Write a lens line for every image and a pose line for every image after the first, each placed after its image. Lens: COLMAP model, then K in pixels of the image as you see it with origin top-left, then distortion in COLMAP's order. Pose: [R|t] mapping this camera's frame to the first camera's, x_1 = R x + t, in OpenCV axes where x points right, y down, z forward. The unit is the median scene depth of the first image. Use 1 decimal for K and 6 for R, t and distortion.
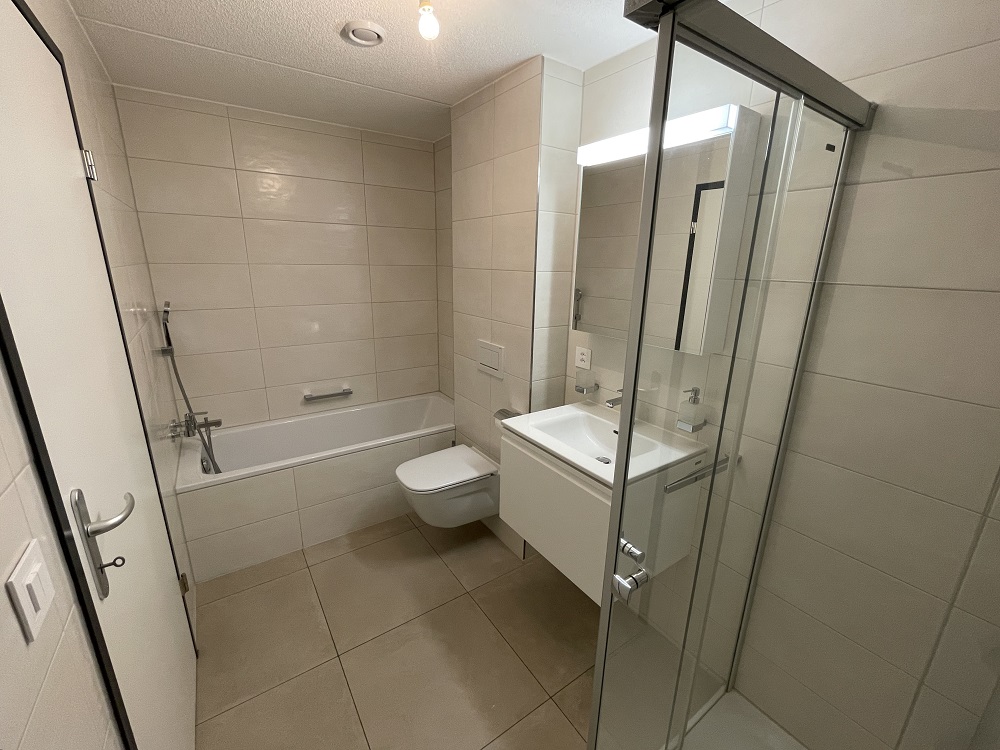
lens RADIAL K [[418.1, 0, 500.0], [0, 418.1, 375.0], [0, 0, 1]] dist [-0.000252, -0.000021]
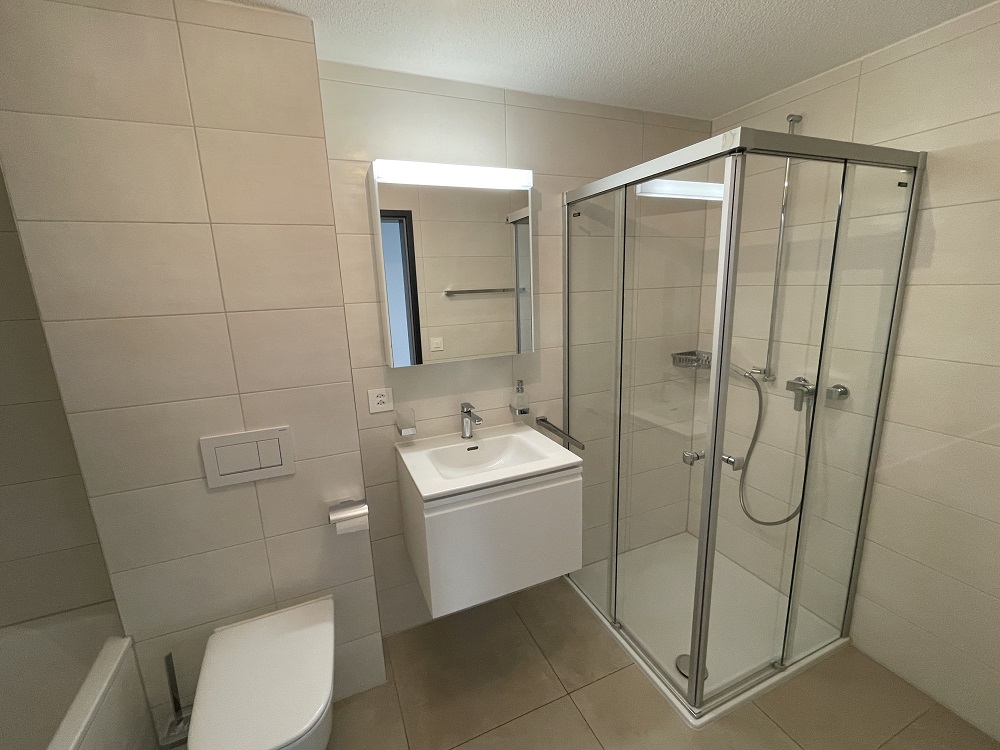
lens RADIAL K [[418.1, 0, 500.0], [0, 418.1, 375.0], [0, 0, 1]] dist [-0.000252, -0.000021]
pose [[0.190984, -0.236033, 0.952792, -0.568285], [0.296534, 0.939181, 0.173222, -0.167564], [-0.935731, 0.249453, 0.249361, 0.550956]]
